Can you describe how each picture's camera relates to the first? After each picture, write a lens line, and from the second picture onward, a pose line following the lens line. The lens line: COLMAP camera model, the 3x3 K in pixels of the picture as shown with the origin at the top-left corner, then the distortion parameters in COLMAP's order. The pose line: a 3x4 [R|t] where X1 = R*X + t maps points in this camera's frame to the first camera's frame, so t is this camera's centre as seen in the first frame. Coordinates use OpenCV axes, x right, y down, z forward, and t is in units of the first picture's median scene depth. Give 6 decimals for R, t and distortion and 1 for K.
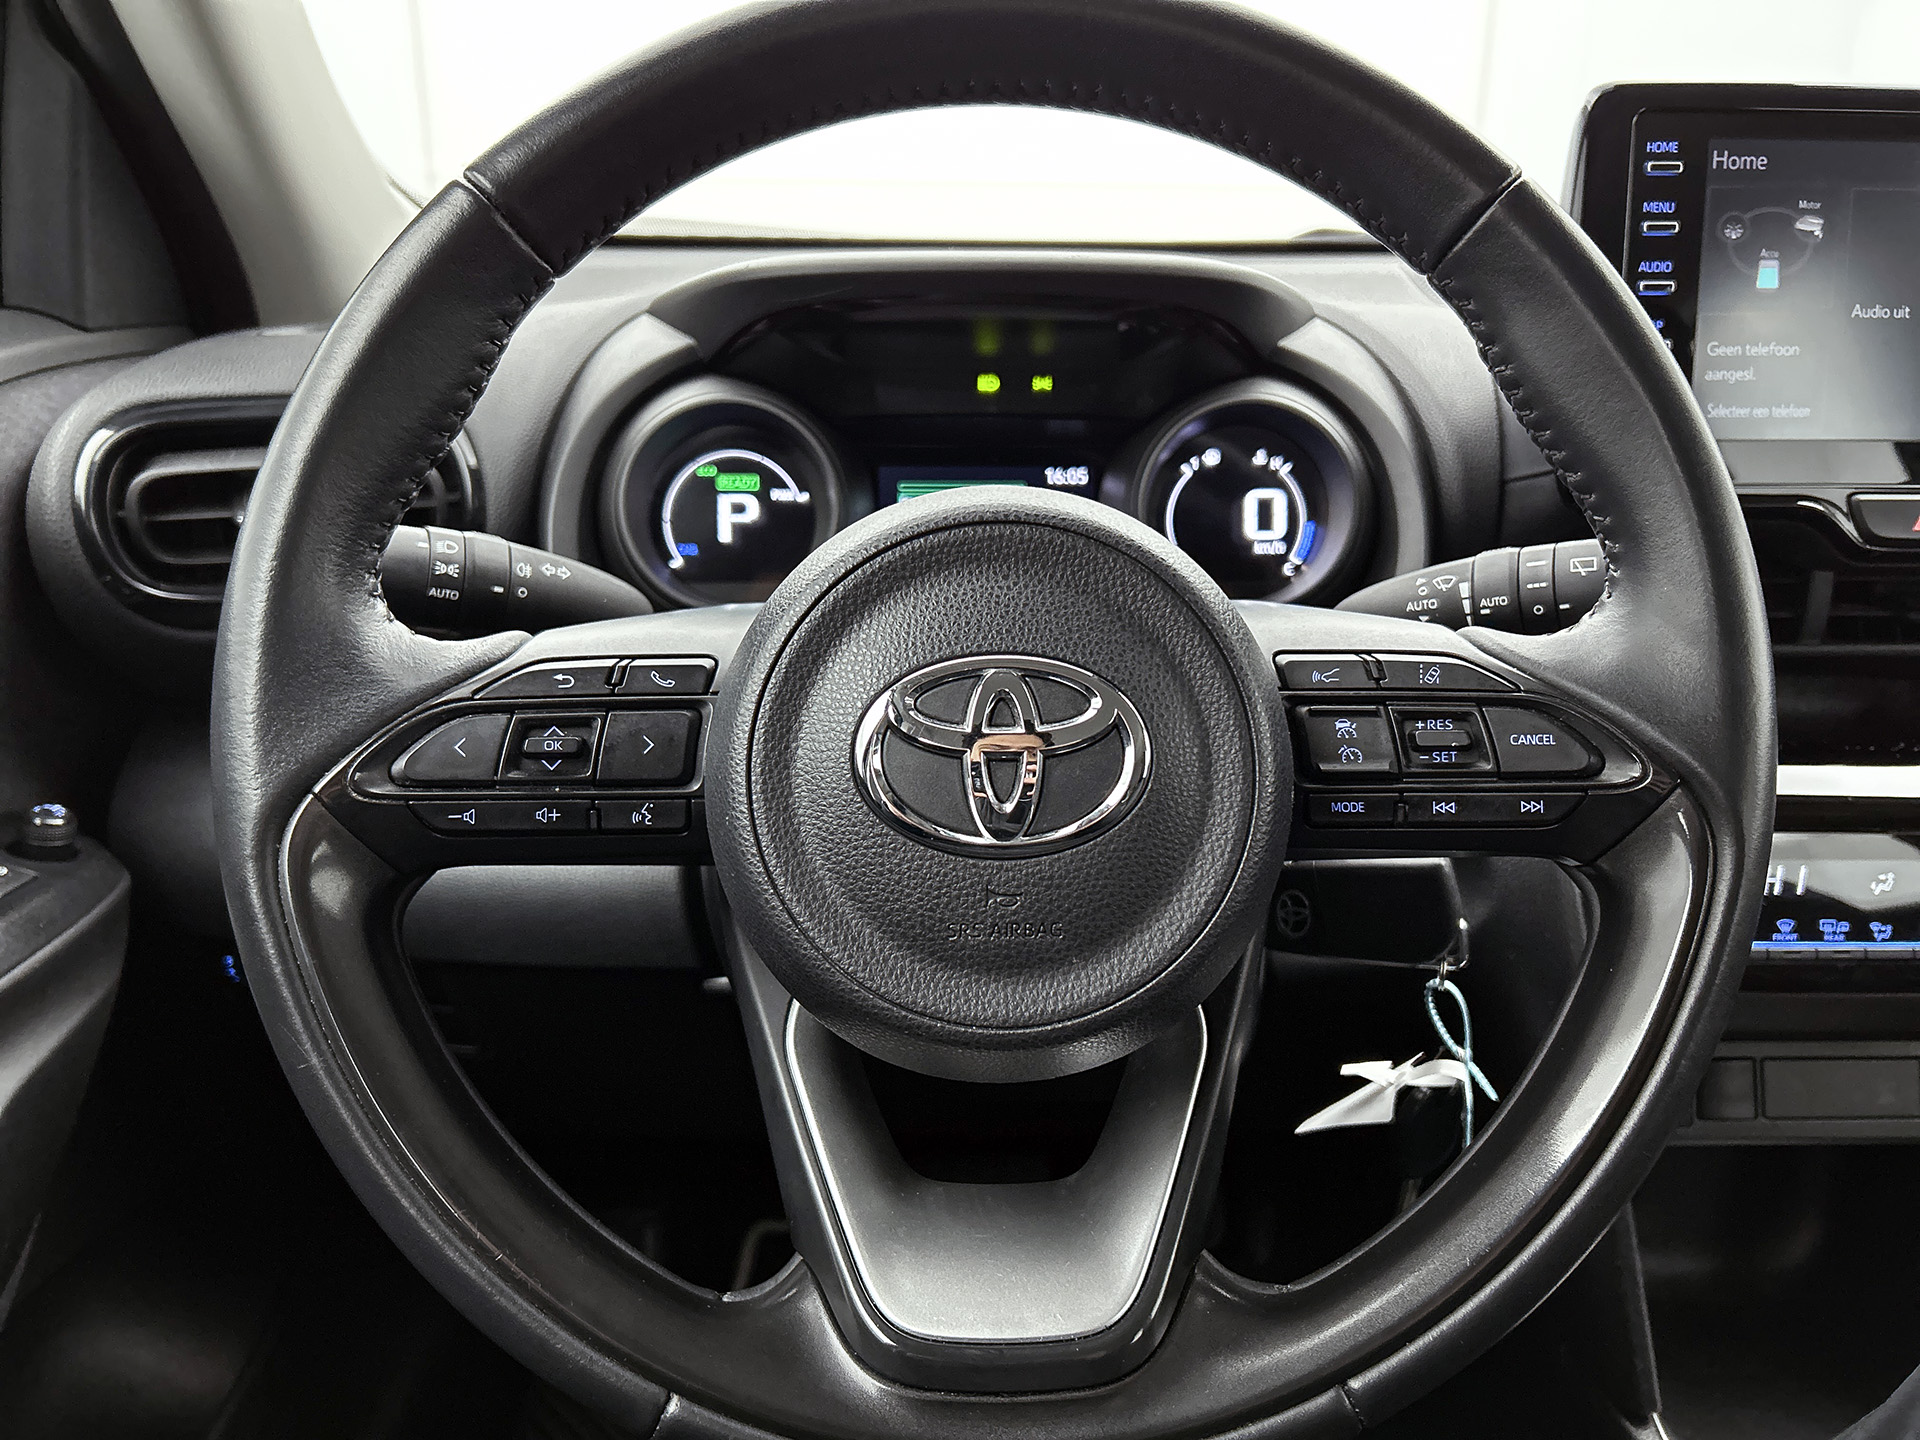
lens RADIAL K [[1499.4, 0, 968.1], [0, 1499.4, 724.1], [0, 0, 1]] dist [0.059676, -0.075888]
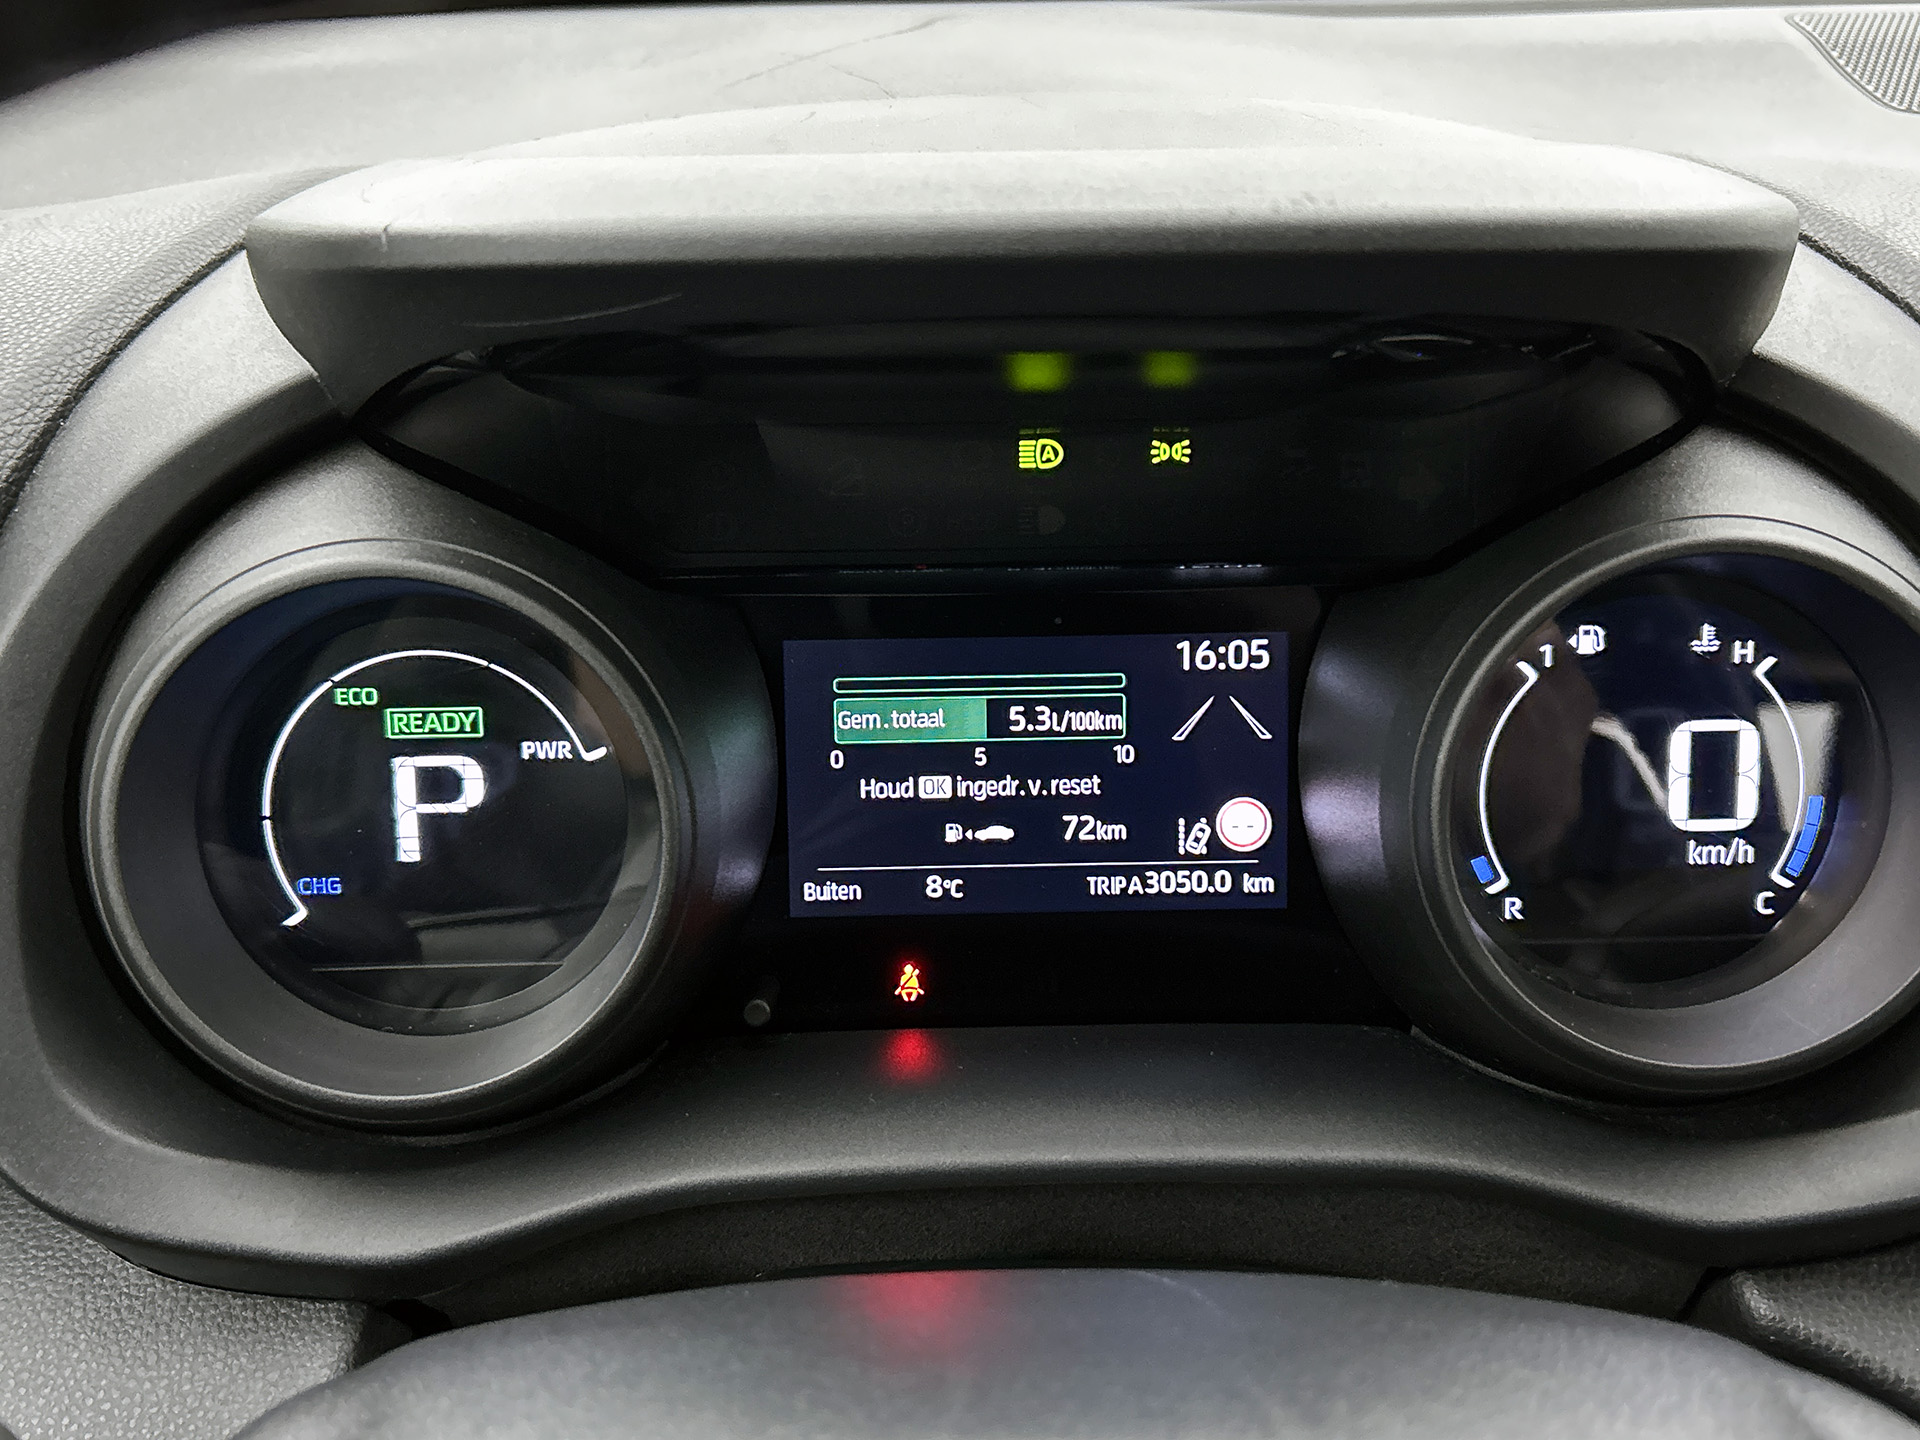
lens RADIAL K [[1777.5, 0, 970.8], [0, 1777.5, 719.7], [0, 0, 1]] dist [0.024466, 0.000000]
pose [[0.999892, -0.014063, -0.004330, -0.004957], [0.014500, 0.991763, 0.127263, -0.249094], [0.002505, -0.127312, 0.991860, 0.584078]]
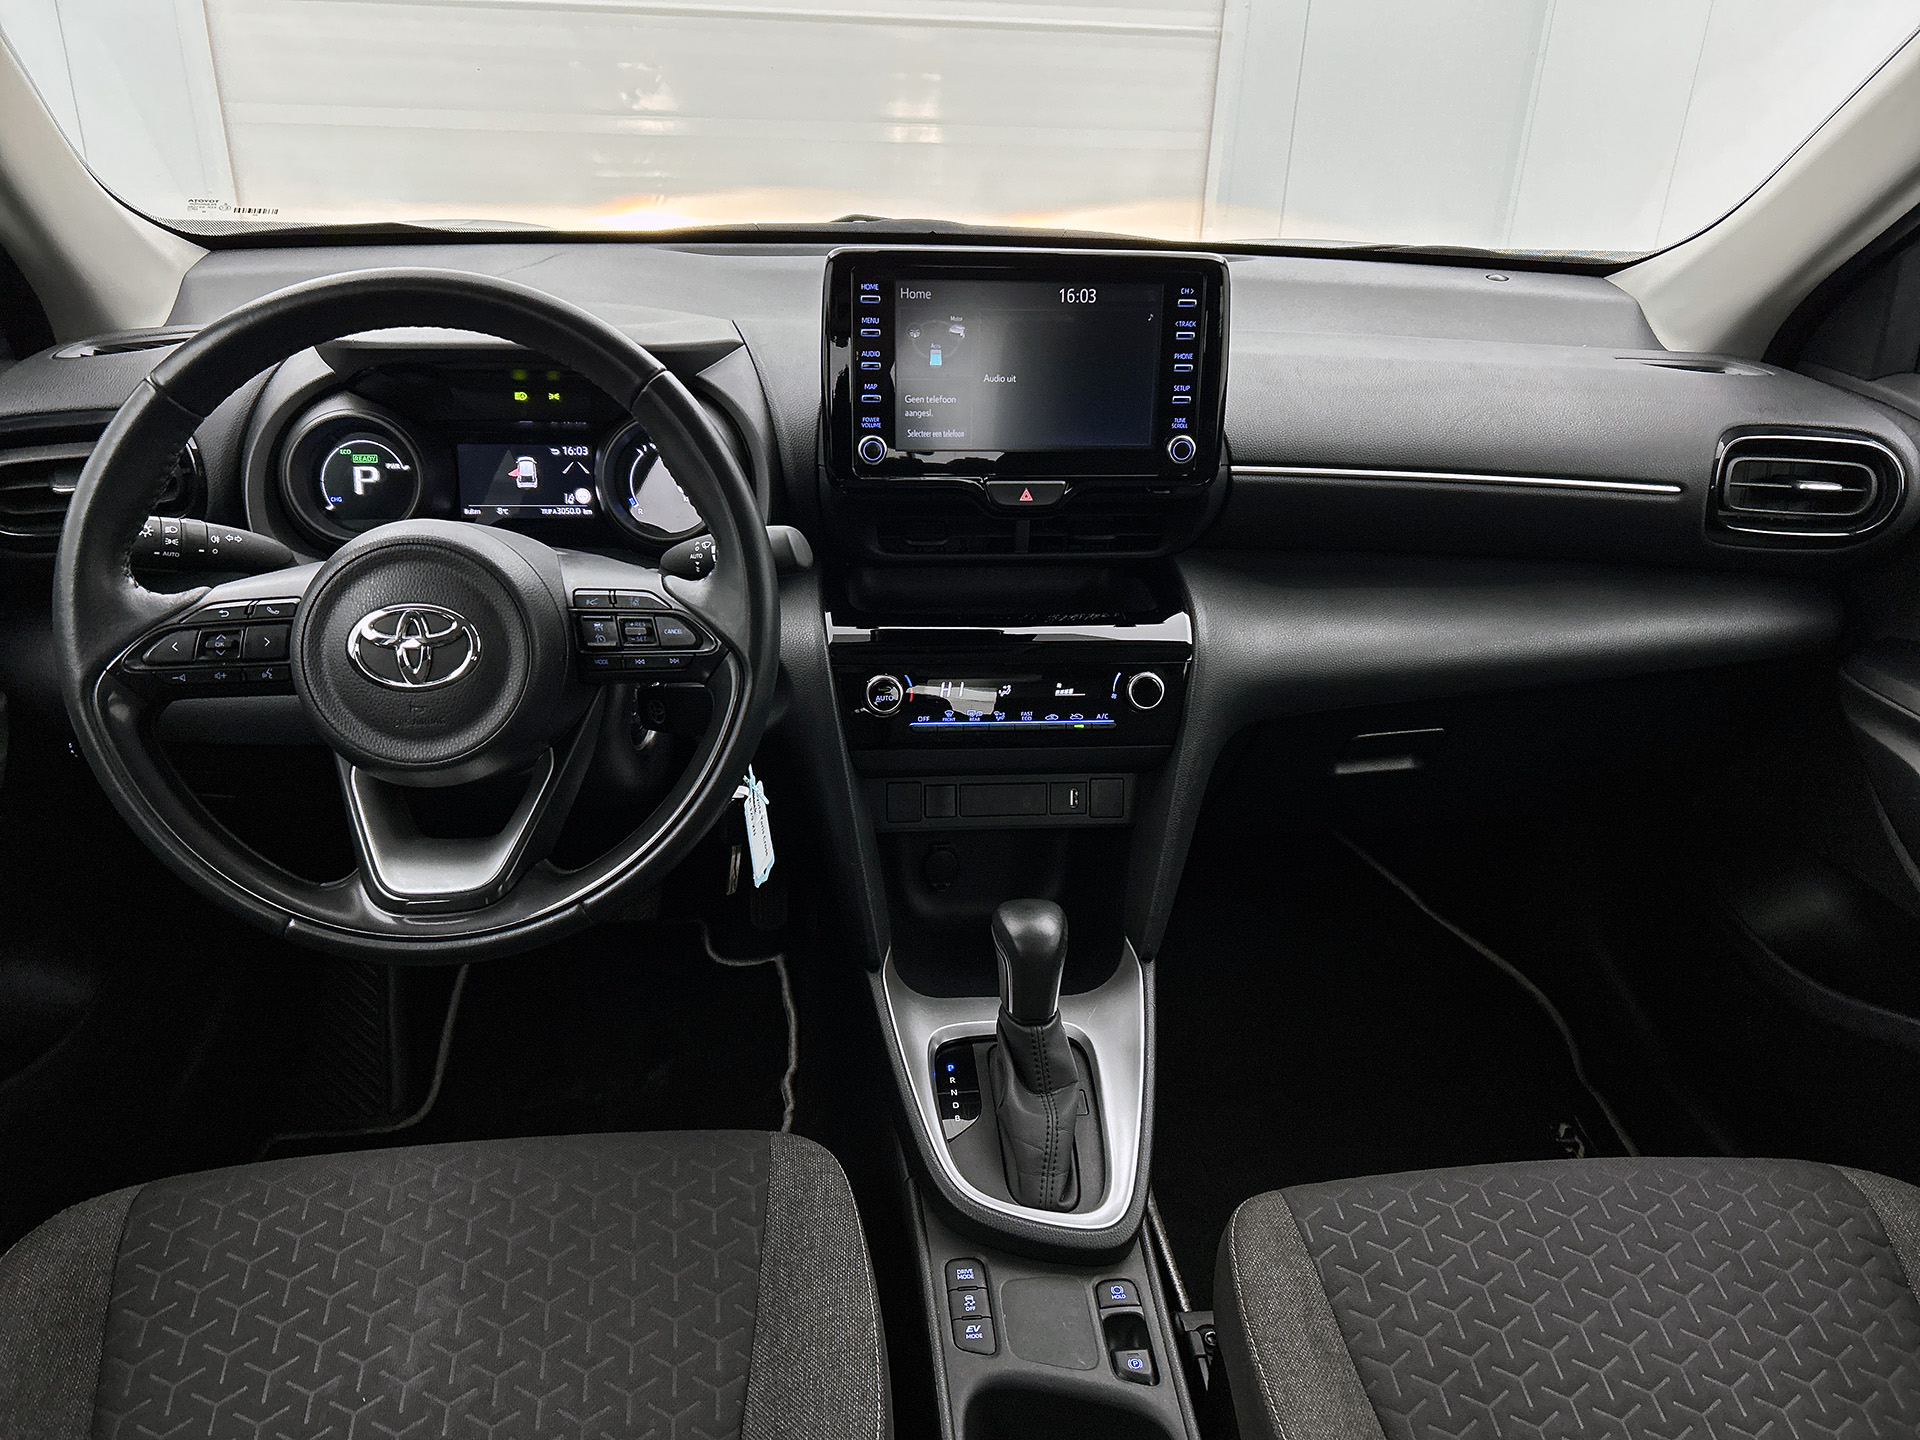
lens RADIAL K [[1499.4, 0, 962.6], [0, 1499.4, 745.2], [0, 0, 1]] dist [0.059676, -0.075888]
pose [[0.995635, -0.015890, 0.091973, 0.390351], [0.001948, 0.988725, 0.149733, -0.108558], [-0.093315, -0.148900, 0.984439, -0.852539]]
